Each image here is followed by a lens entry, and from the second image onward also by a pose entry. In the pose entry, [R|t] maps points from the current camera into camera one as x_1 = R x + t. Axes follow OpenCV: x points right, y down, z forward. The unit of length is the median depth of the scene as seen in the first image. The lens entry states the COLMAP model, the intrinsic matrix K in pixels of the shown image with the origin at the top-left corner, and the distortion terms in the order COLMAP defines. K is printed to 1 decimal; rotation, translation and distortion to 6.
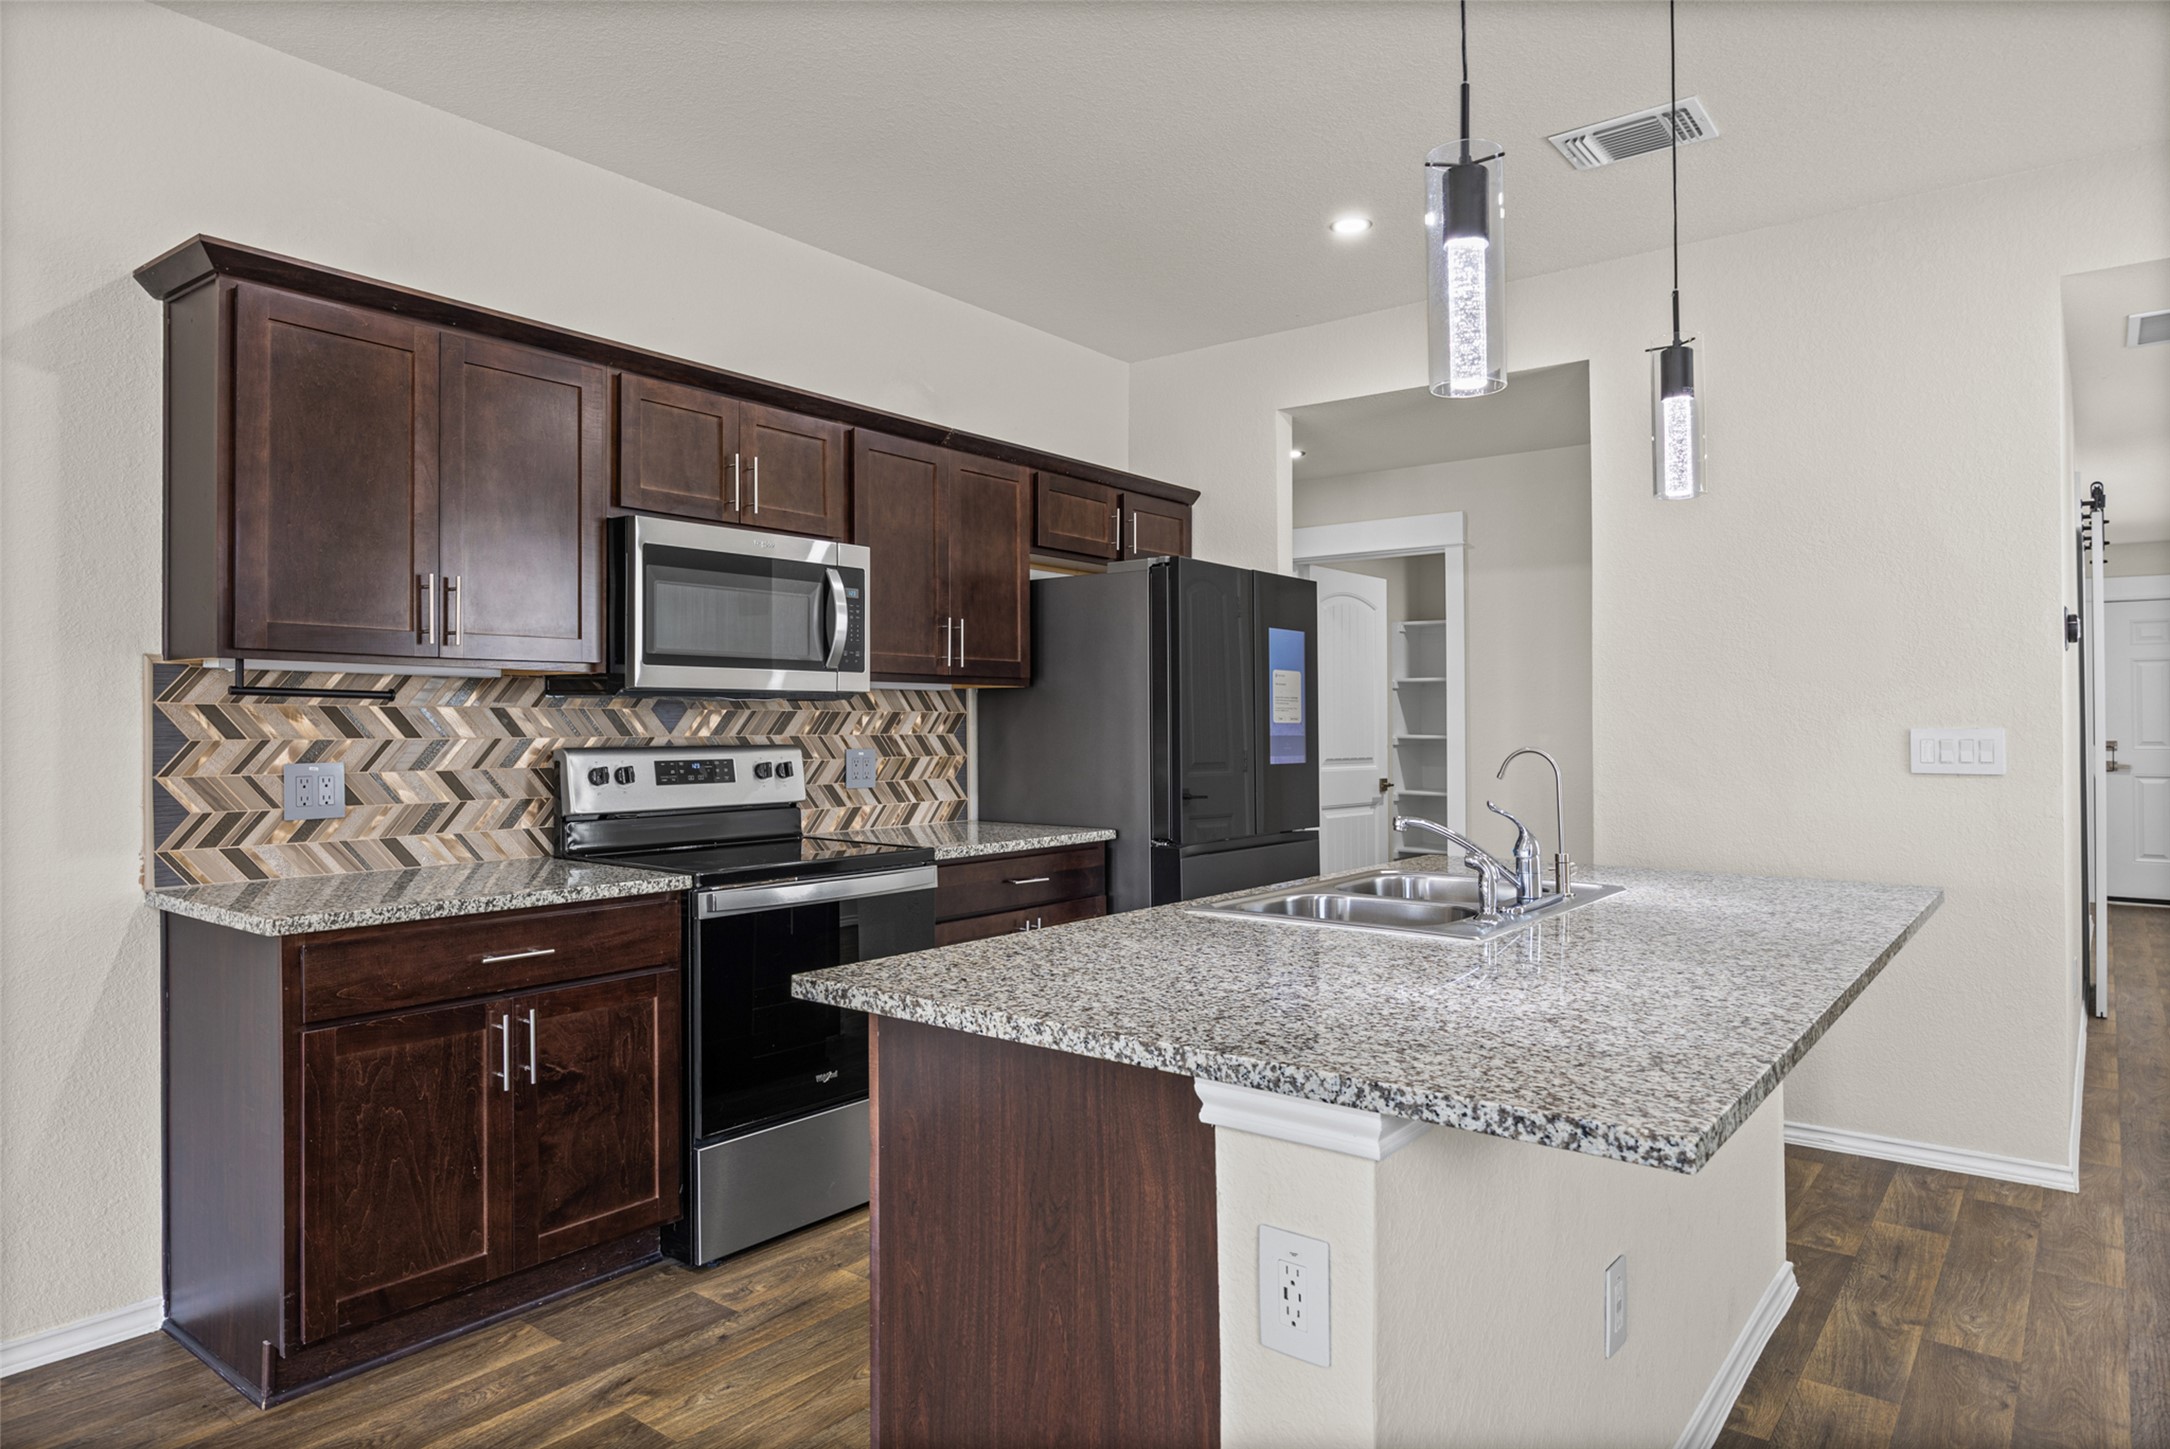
lens RADIAL K [[1329.4, 0, 1074.8], [0, 1329.4, 707.0], [0, 0, 1]] dist [-0.009742, 0.000585]
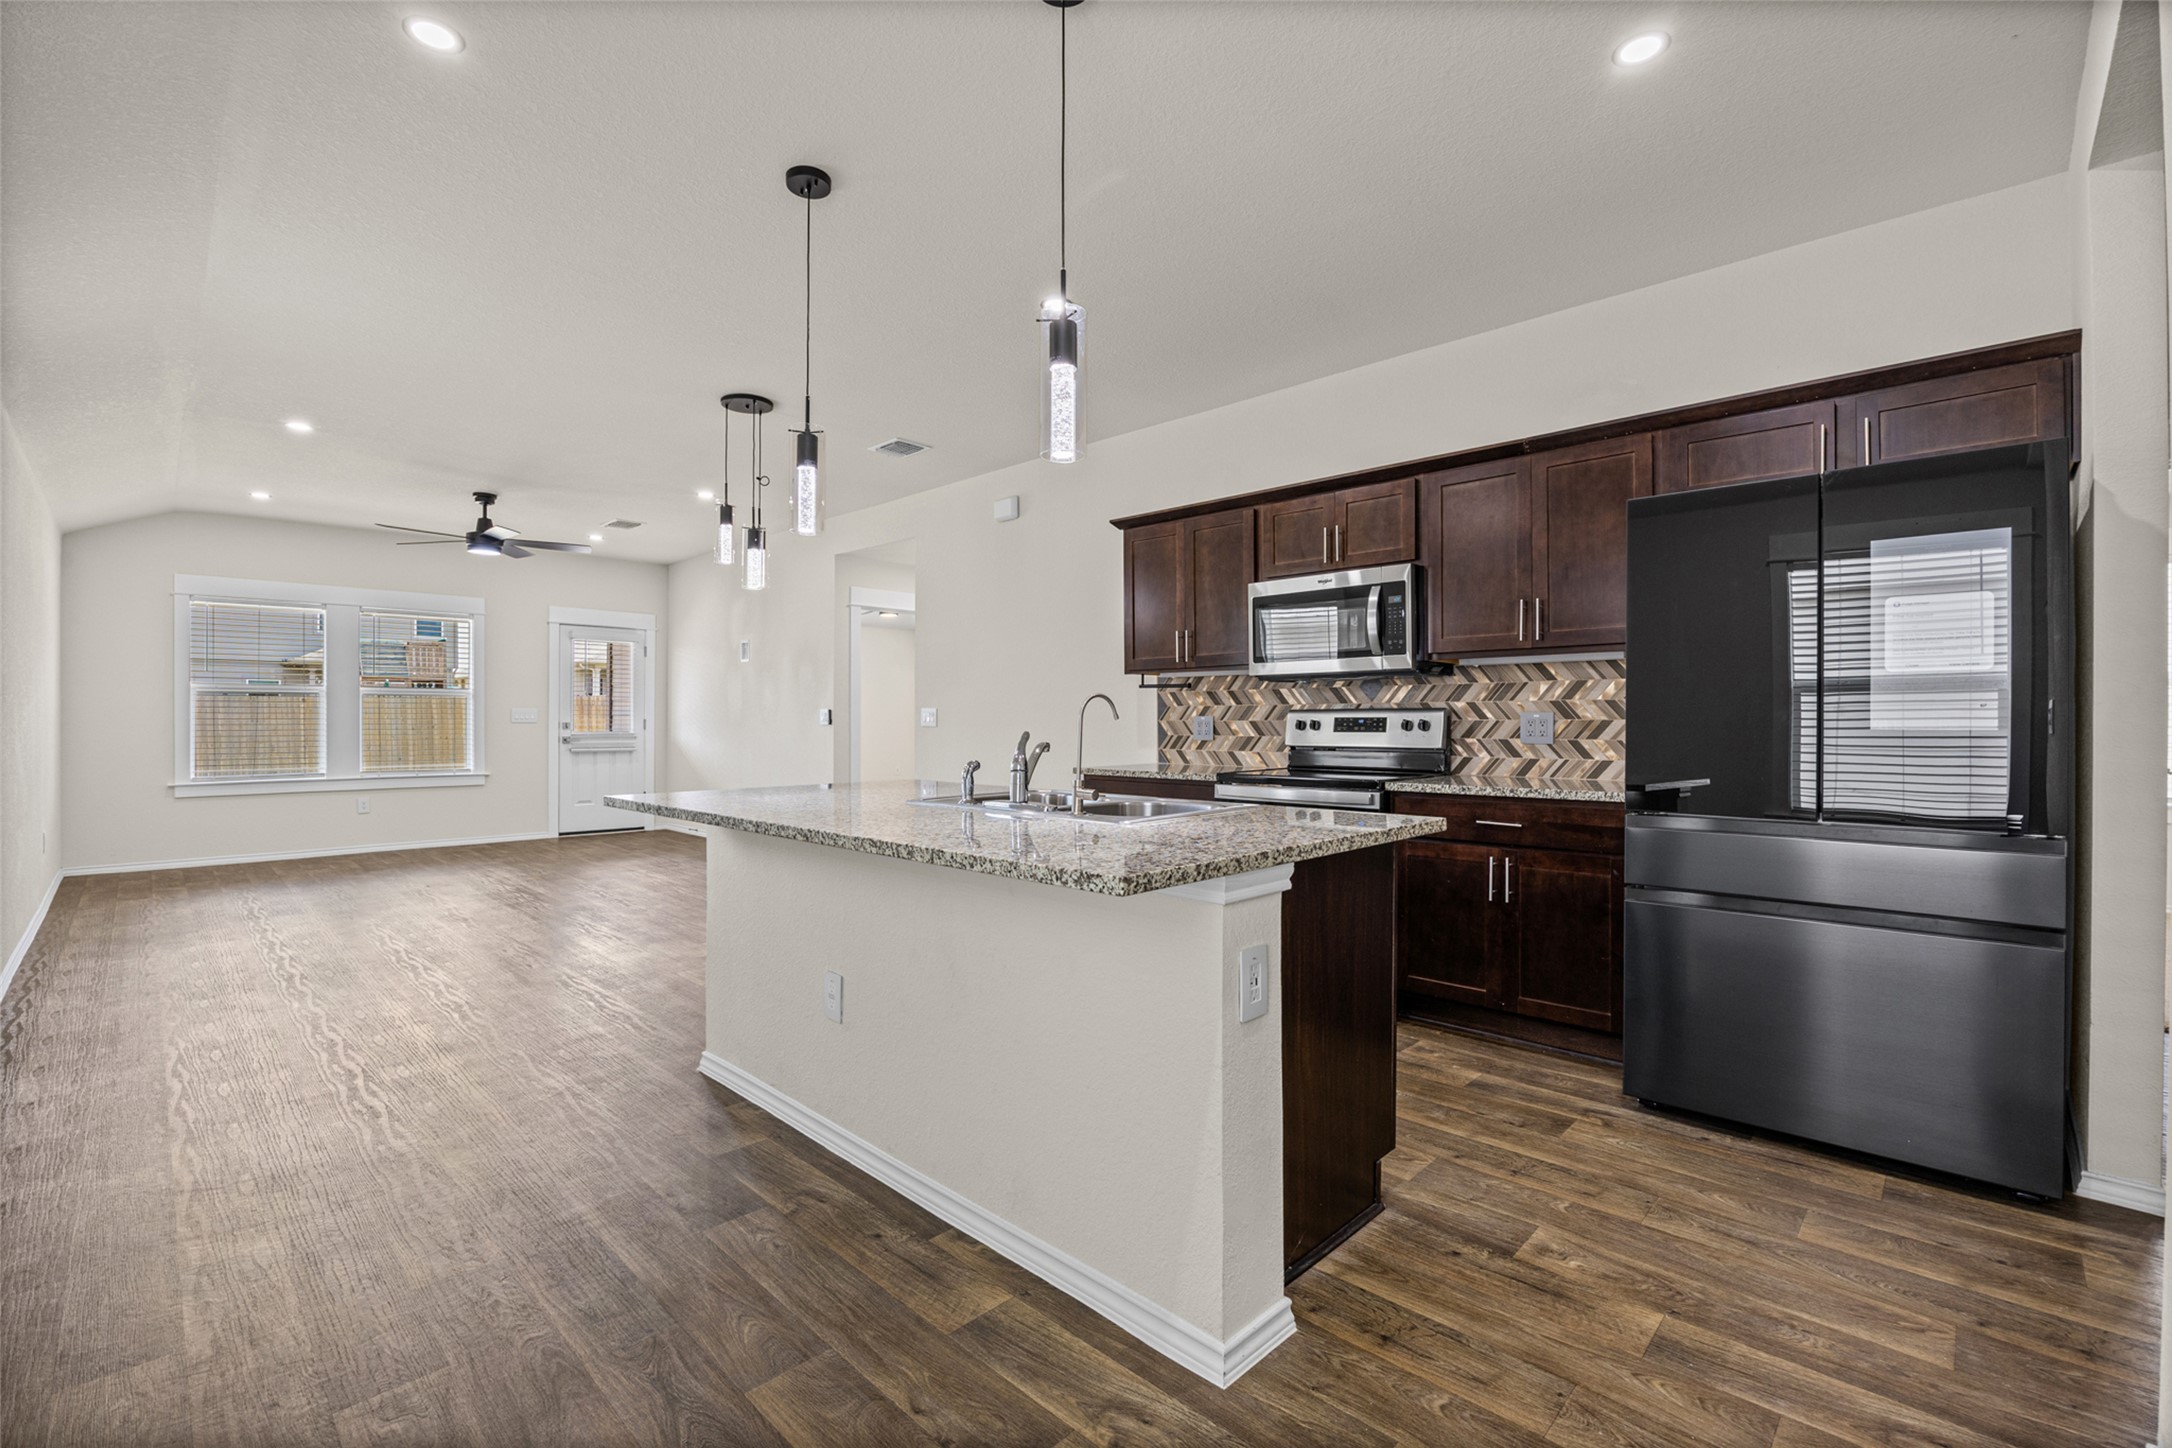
lens RADIAL K [[920.3, 0, 1096.7], [0, 920.3, 745.5], [0, 0, 1]] dist [-0.028453, 0.001200]
pose [[-0.101548, 0.013149, -0.994744, 0.889475], [0.002730, 0.999913, 0.012939, 0.061294], [0.994827, -0.001402, -0.101575, 0.827649]]
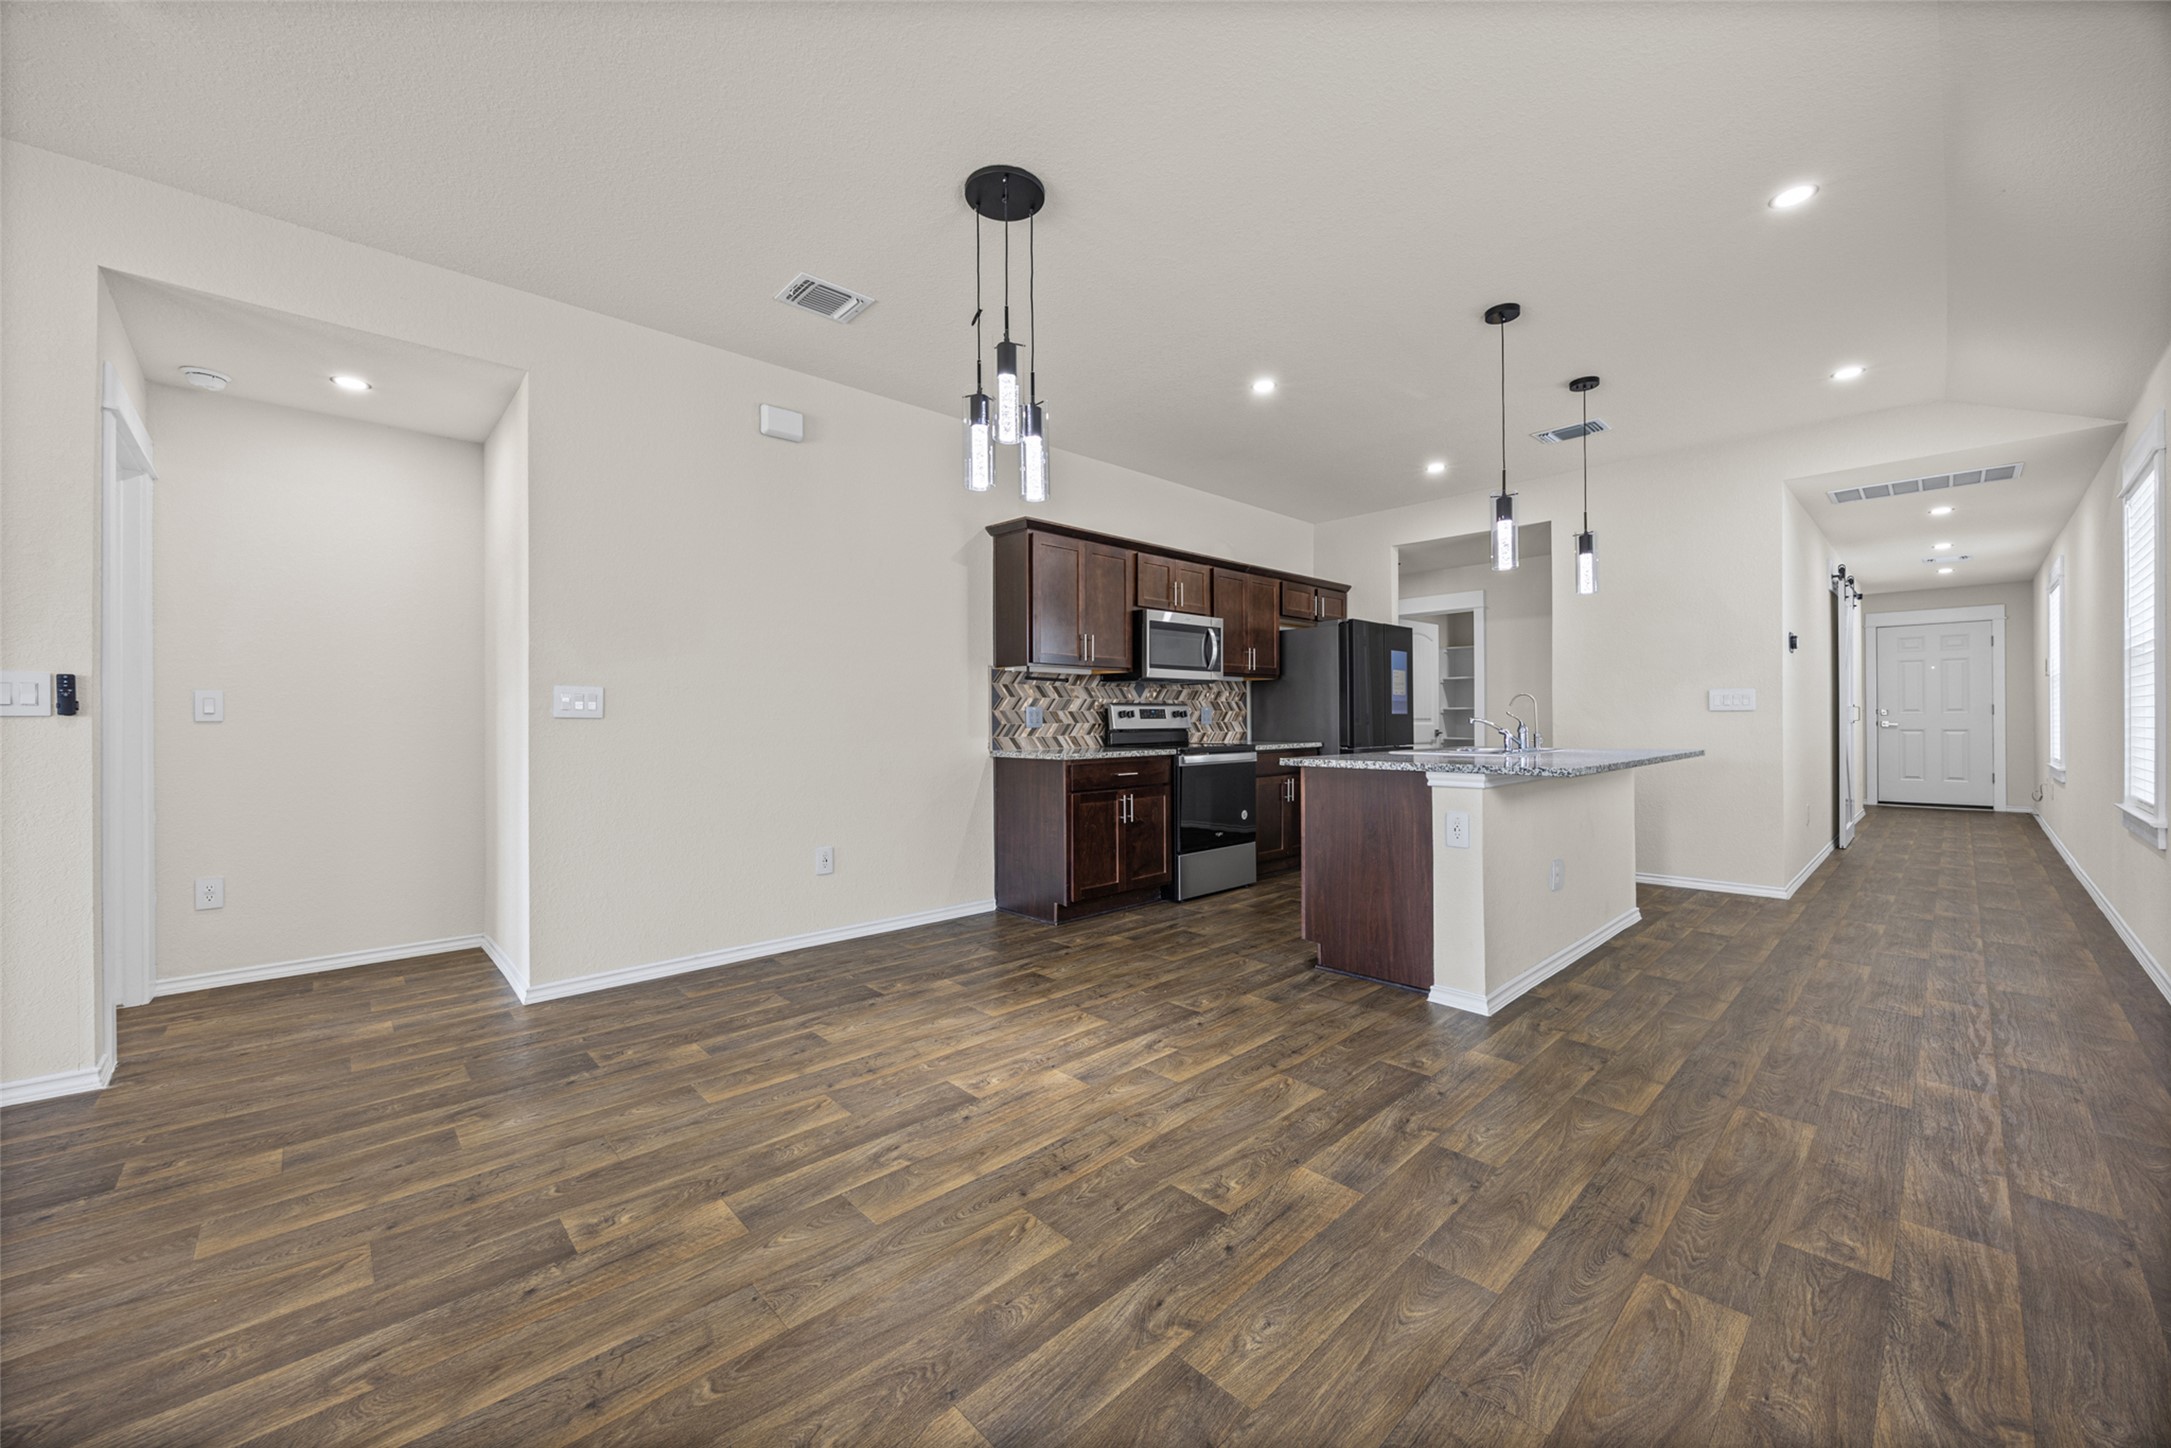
lens RADIAL K [[836.5, 0, 1080.0], [0, 836.5, 723.8], [0, 0, 1]] dist [-0.001042, -0.000575]
pose [[0.988980, -0.006074, -0.147924, -0.199512], [0.008802, 0.999803, 0.017795, 0.040246], [0.147787, -0.018901, 0.988839, -0.544215]]
